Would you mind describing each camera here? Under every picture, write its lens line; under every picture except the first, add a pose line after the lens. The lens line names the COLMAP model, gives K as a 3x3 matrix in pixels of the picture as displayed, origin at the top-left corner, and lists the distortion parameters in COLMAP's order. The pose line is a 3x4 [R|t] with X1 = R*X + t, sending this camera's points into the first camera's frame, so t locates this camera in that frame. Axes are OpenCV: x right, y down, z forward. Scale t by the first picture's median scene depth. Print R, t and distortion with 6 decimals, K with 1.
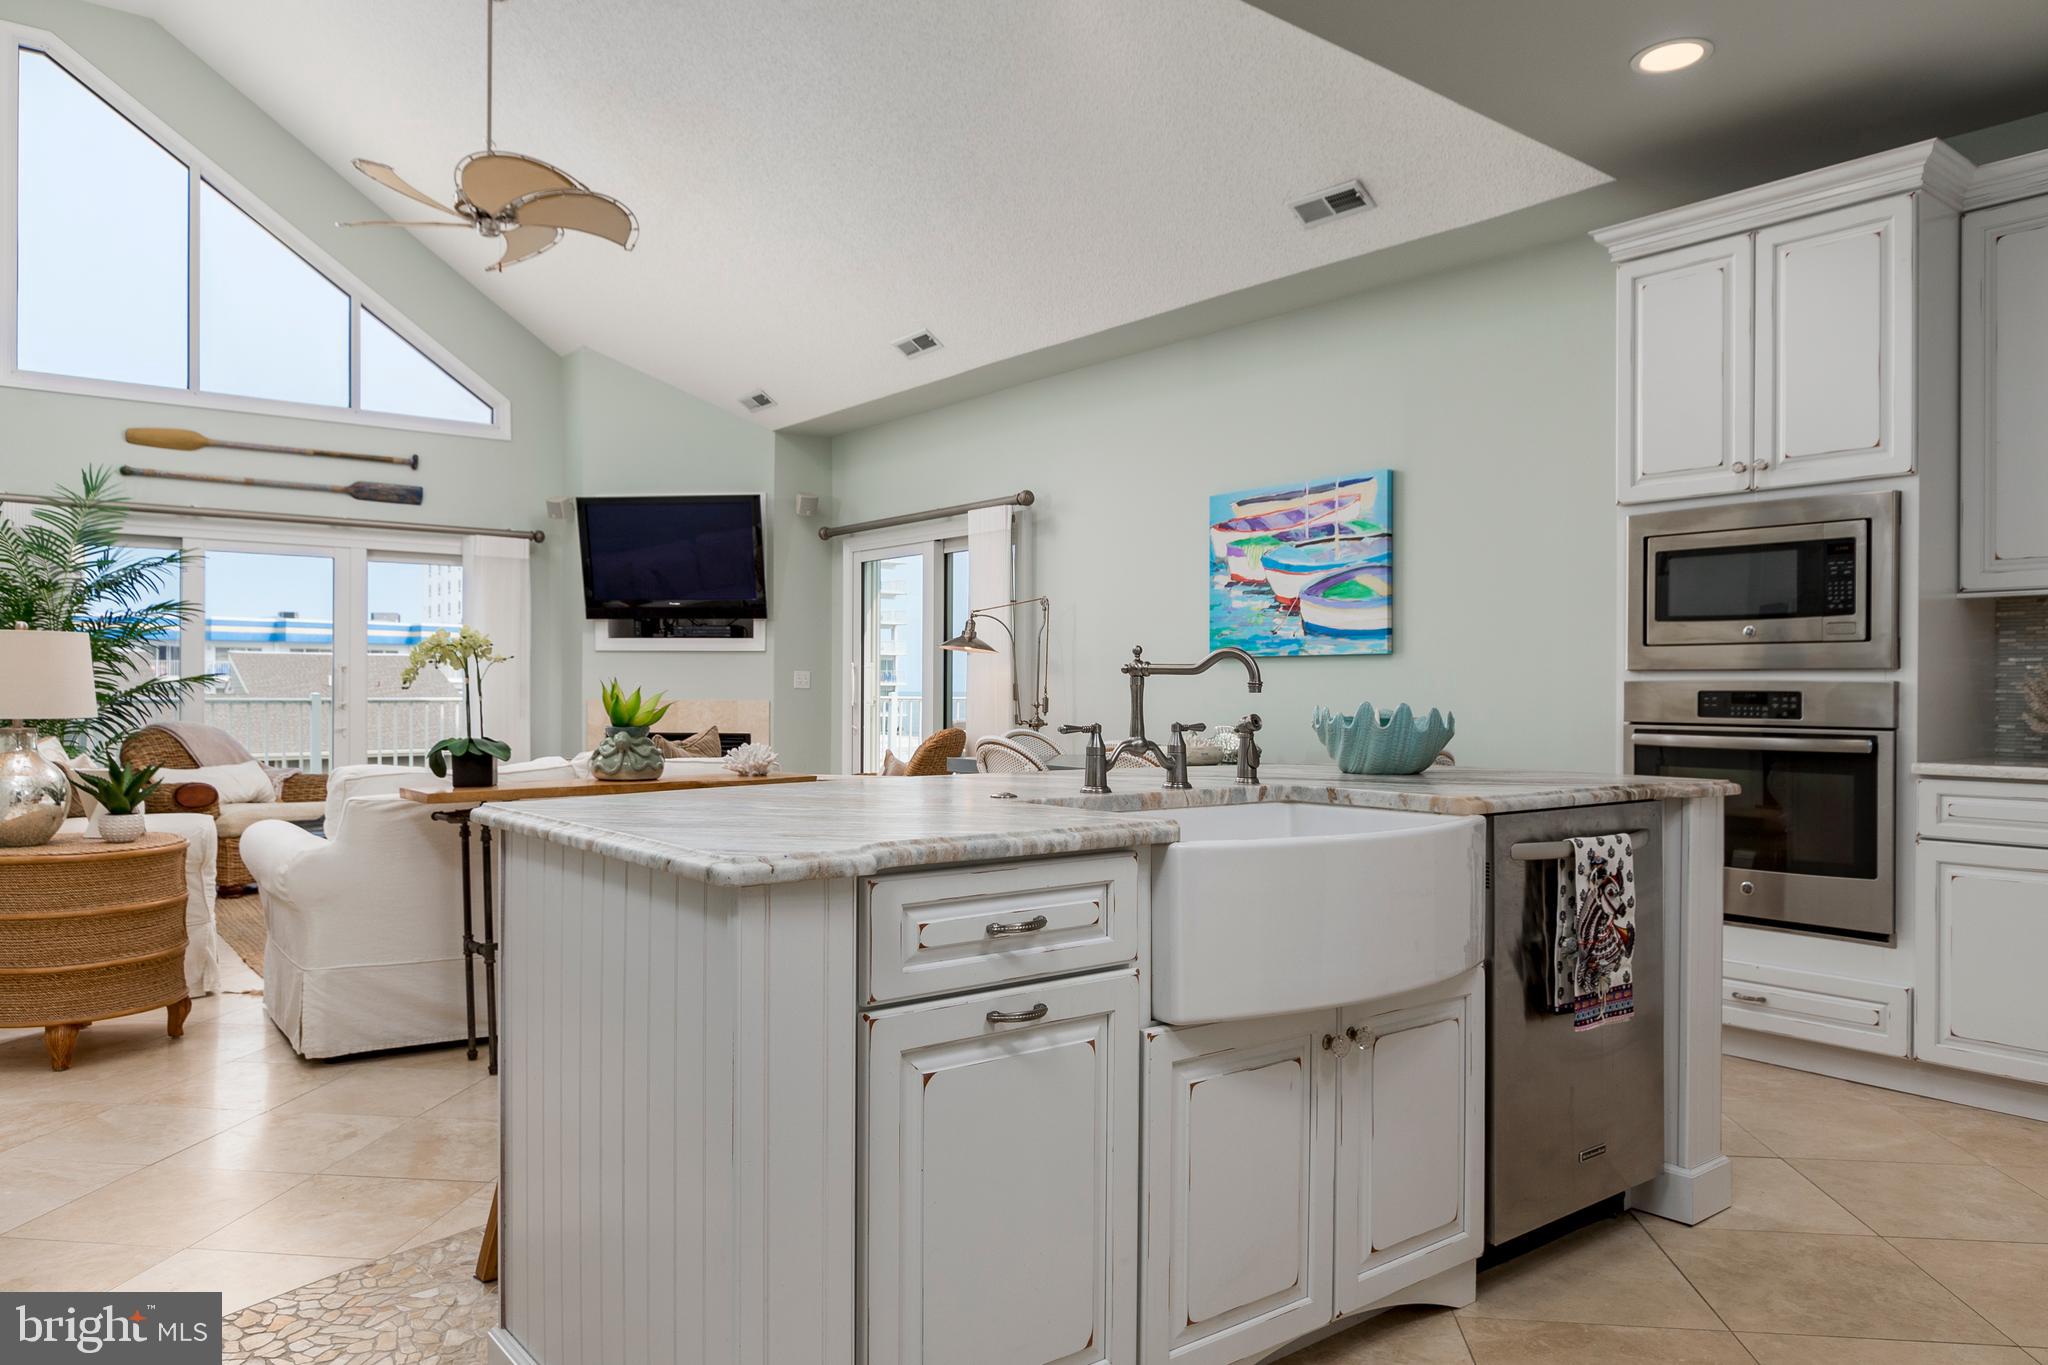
lens RADIAL K [[1381.6, 0, 1024.0], [0, 1381.6, 682.5], [0, 0, 1]] dist [-0.004749, -0.000783]
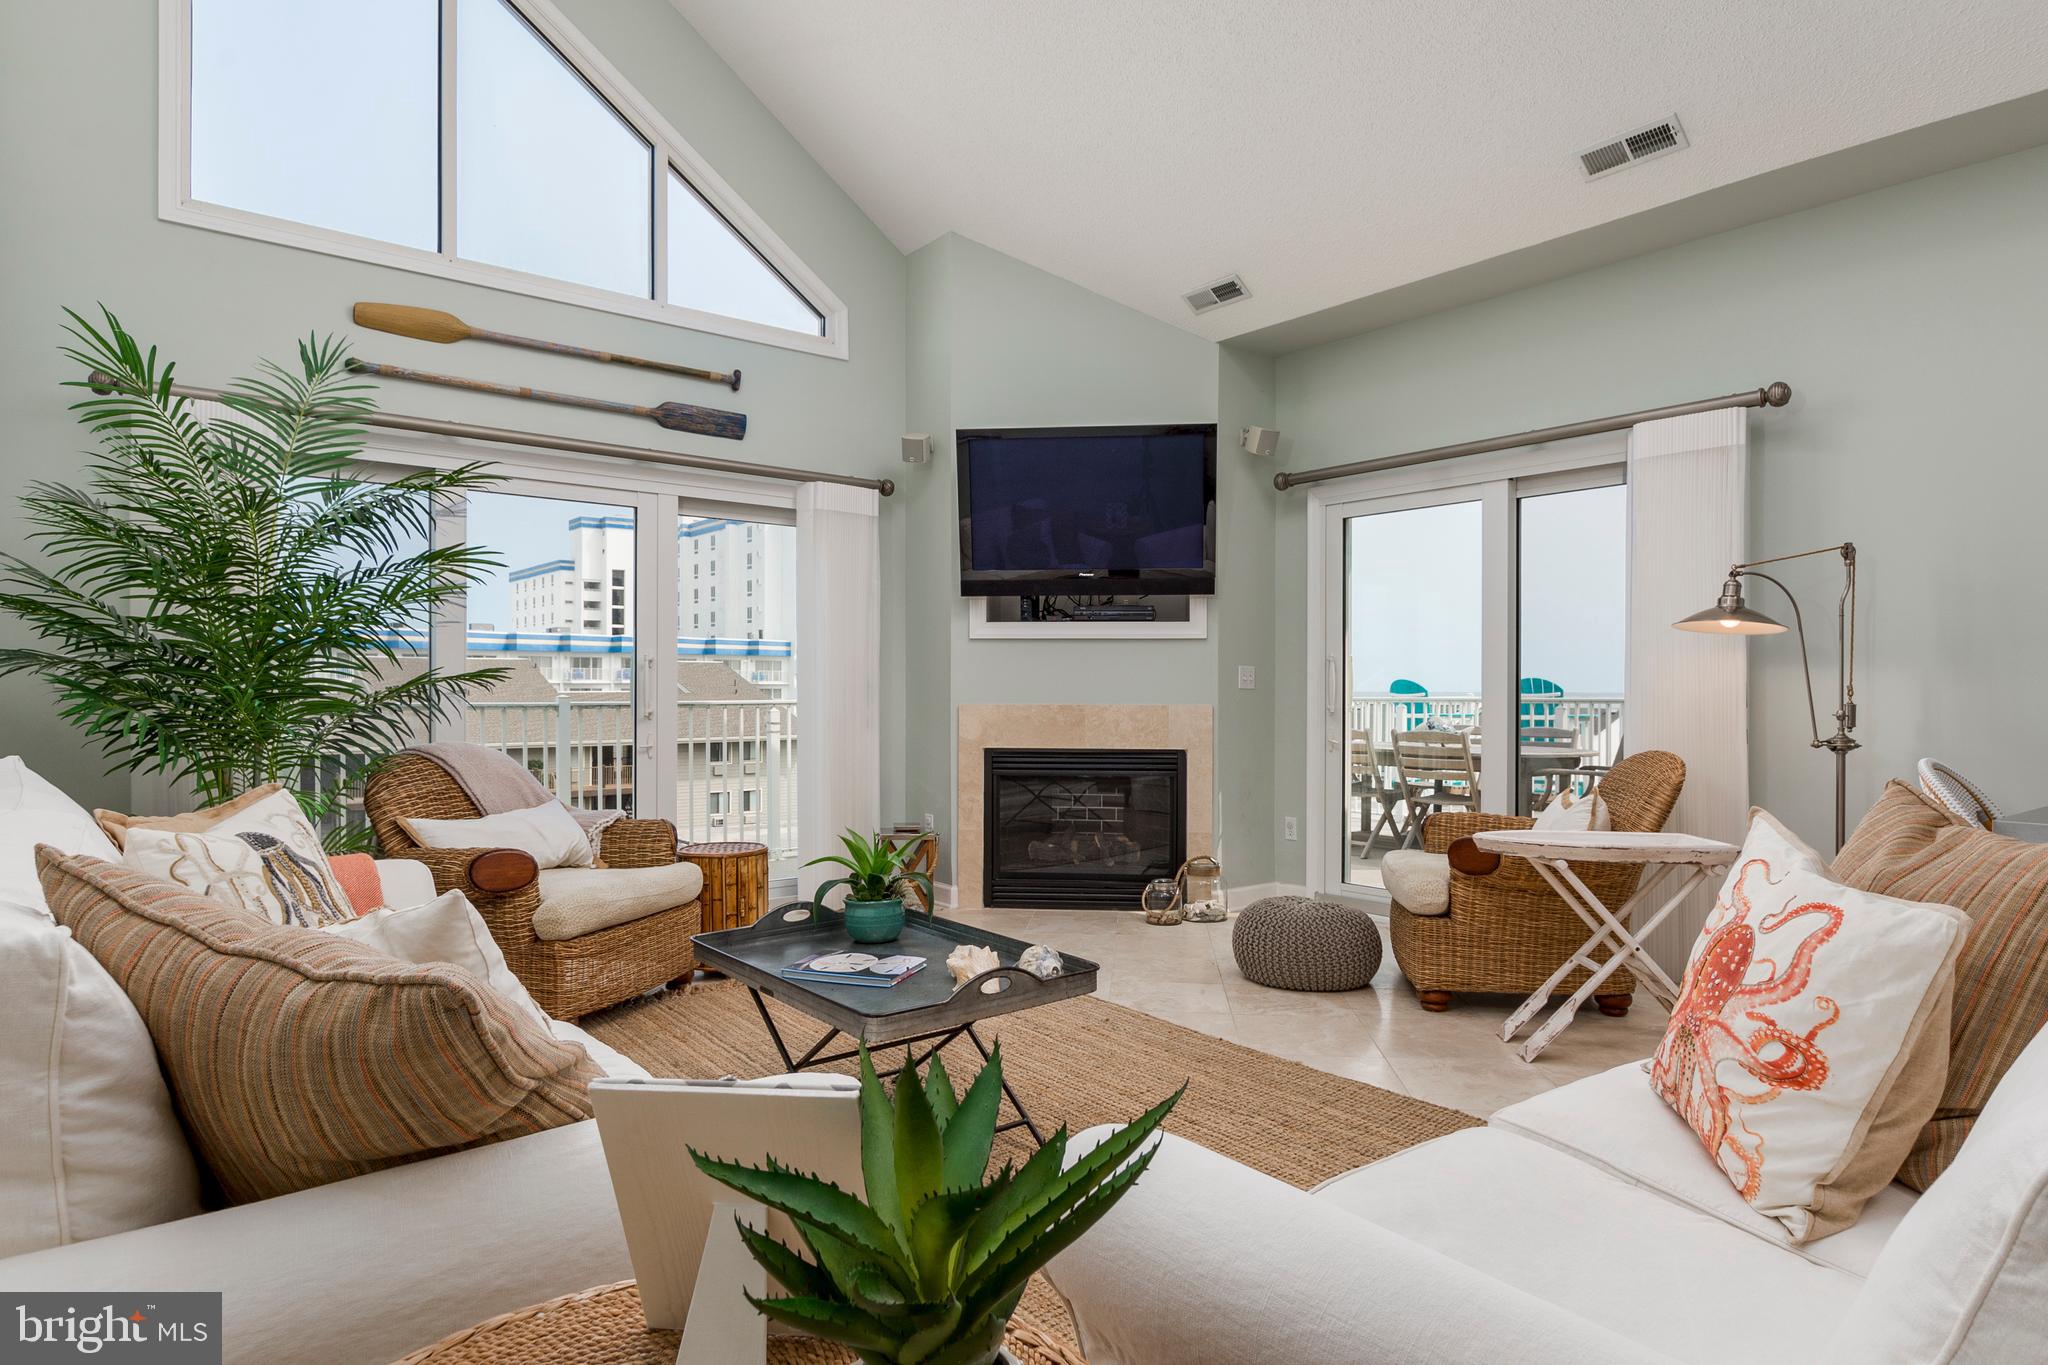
lens RADIAL K [[1139.8, 0, 1024.0], [0, 1139.8, 682.5], [0, 0, 1]] dist [0.001127, -0.000680]
pose [[0.999813, -0.002066, 0.019225, -0.445388], [0.002064, 0.999998, 0.000090, 0.000714], [-0.019225, -0.000051, 0.999815, 0.582162]]
